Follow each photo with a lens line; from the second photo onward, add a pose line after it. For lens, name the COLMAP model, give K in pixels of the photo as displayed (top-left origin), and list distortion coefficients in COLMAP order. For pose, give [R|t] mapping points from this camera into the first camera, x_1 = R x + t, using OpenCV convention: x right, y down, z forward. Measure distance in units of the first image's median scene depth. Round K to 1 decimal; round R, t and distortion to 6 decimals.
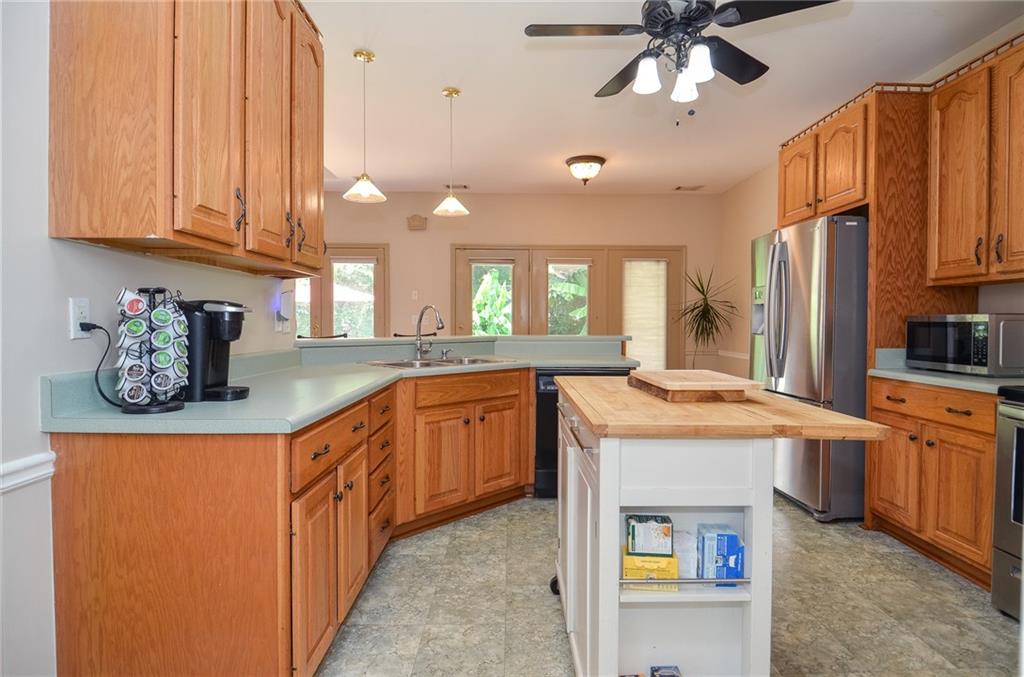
lens RADIAL K [[530.2, 0, 519.4], [0, 530.2, 333.5], [0, 0, 1]] dist [0.021800, -0.030576]
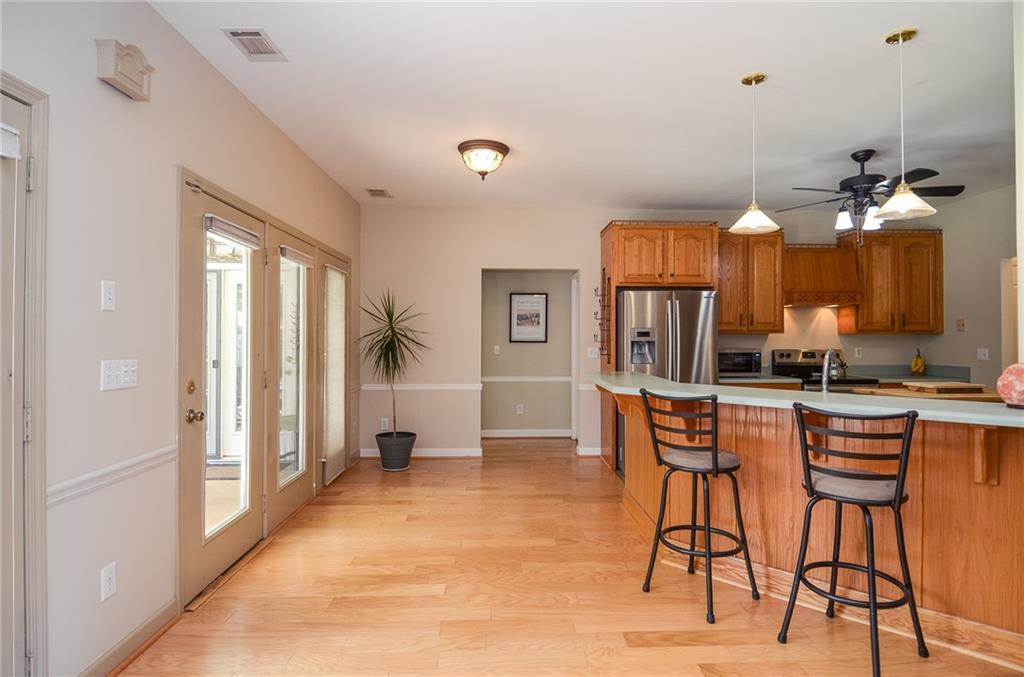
lens RADIAL K [[535.1, 0, 518.9], [0, 535.1, 333.6], [0, 0, 1]] dist [0.021213, -0.030710]
pose [[-0.018637, 0.004829, 0.999815, -1.135749], [0.021481, 0.999759, -0.004428, -0.094428], [-0.999596, 0.021395, -0.018736, 1.701778]]
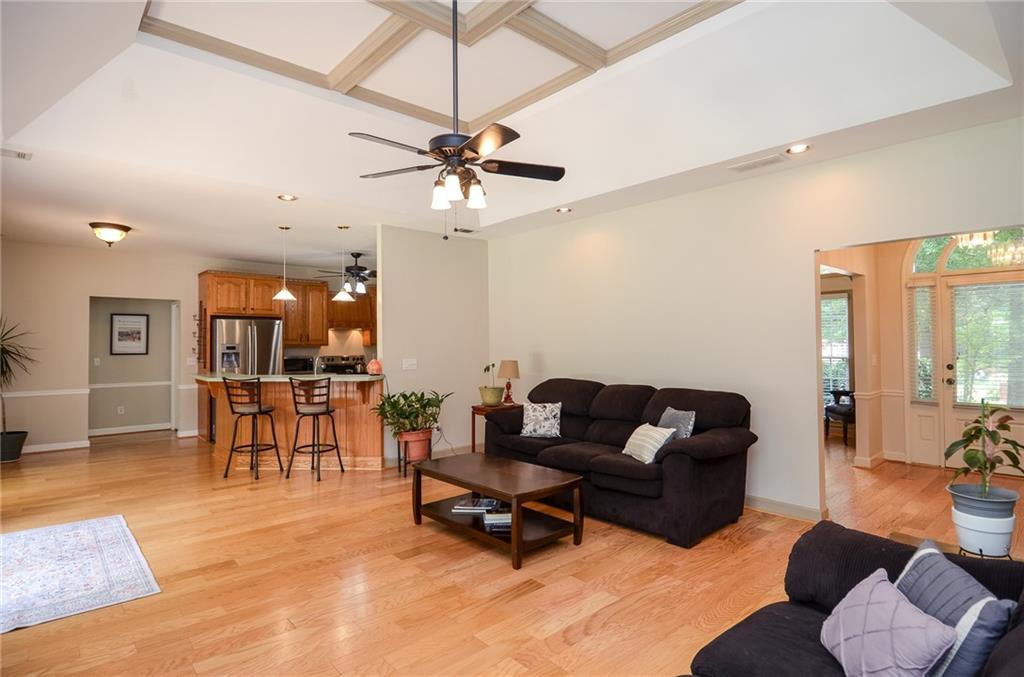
lens RADIAL K [[528.7, 0, 523.5], [0, 528.7, 333.3], [0, 0, 1]] dist [0.020125, -0.040109]
pose [[-0.665099, 0.016475, 0.746573, -2.291434], [0.022922, 0.999736, -0.001641, -0.126555], [-0.746403, 0.016022, -0.665301, 1.921078]]
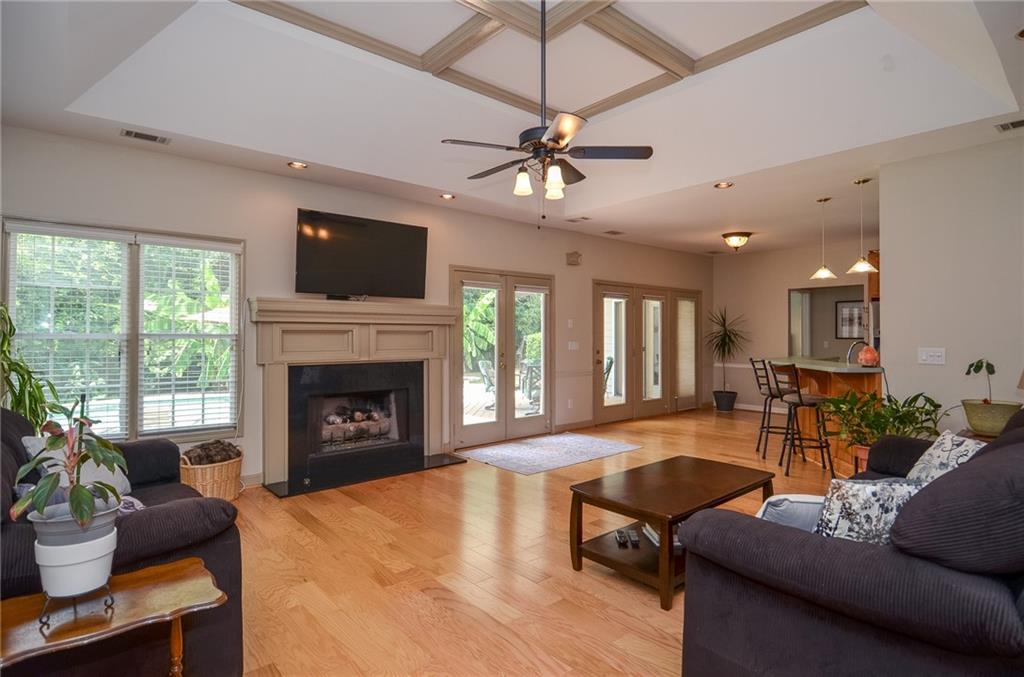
lens RADIAL K [[530.2, 0, 519.4], [0, 530.2, 333.5], [0, 0, 1]] dist [0.021800, -0.030576]
pose [[0.762835, -0.001082, 0.646592, -2.190174], [0.016738, 0.999697, -0.018073, -0.071848], [-0.646376, 0.024610, 0.762622, 0.514090]]
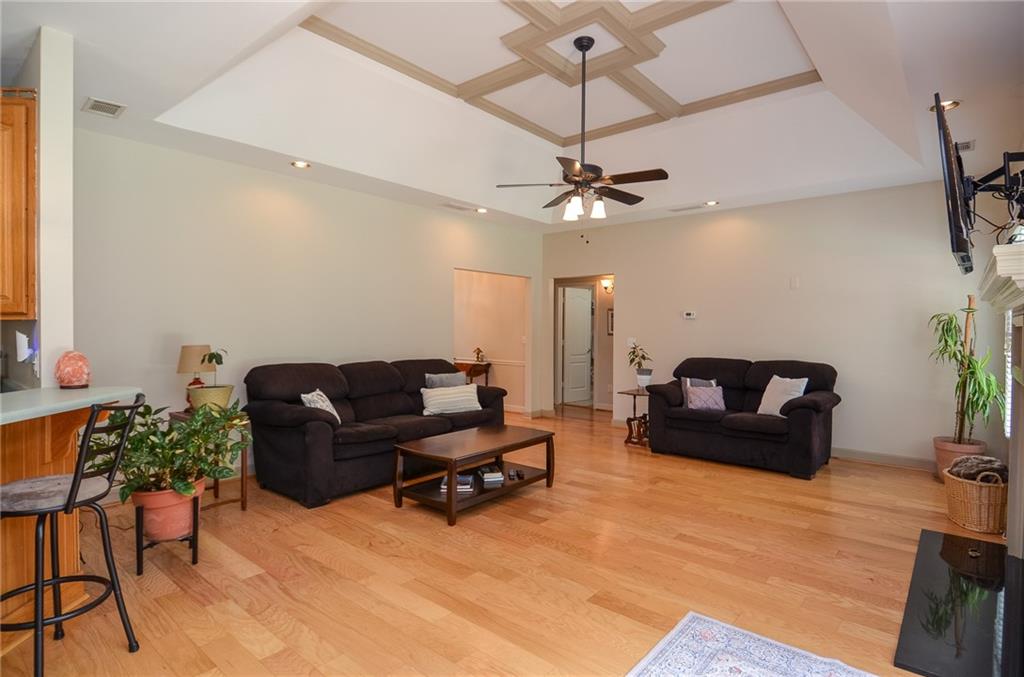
lens RADIAL K [[530.2, 0, 519.4], [0, 530.2, 333.5], [0, 0, 1]] dist [0.021800, -0.030576]
pose [[-0.656267, 0.002067, -0.754526, -0.285217], [-0.023114, 0.999472, 0.022842, -0.110271], [0.754175, 0.032430, -0.655872, 2.114923]]
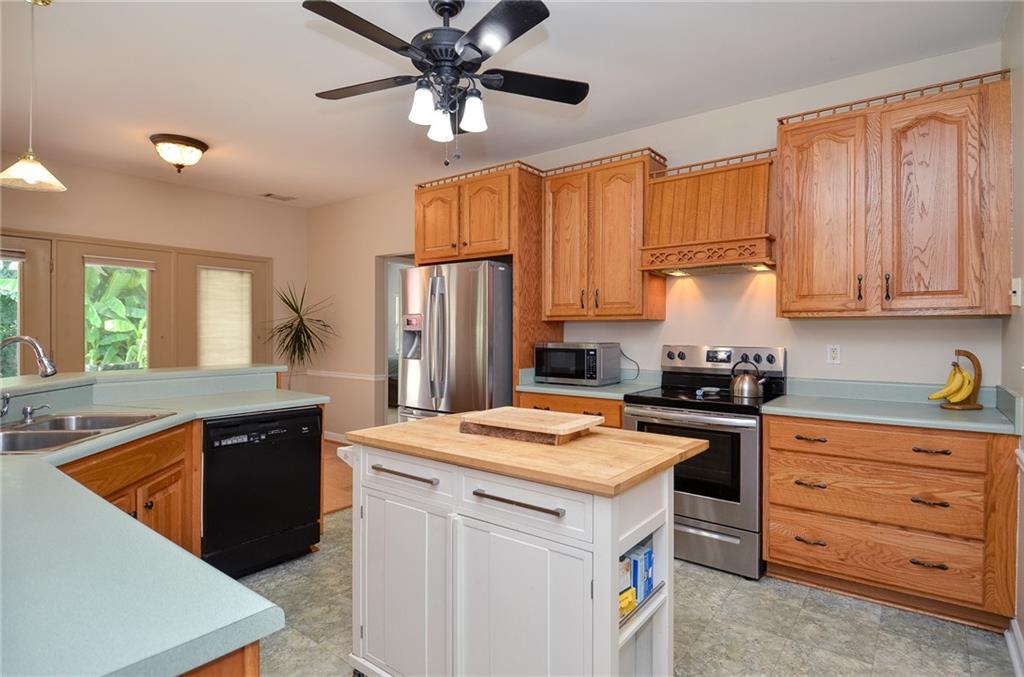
lens RADIAL K [[530.2, 0, 519.4], [0, 530.2, 333.5], [0, 0, 1]] dist [0.021800, -0.030576]
pose [[0.618248, -0.006010, 0.785960, -0.325220], [0.016859, 0.999842, -0.005617, -0.049810], [-0.785802, 0.016723, 0.618252, 0.214058]]
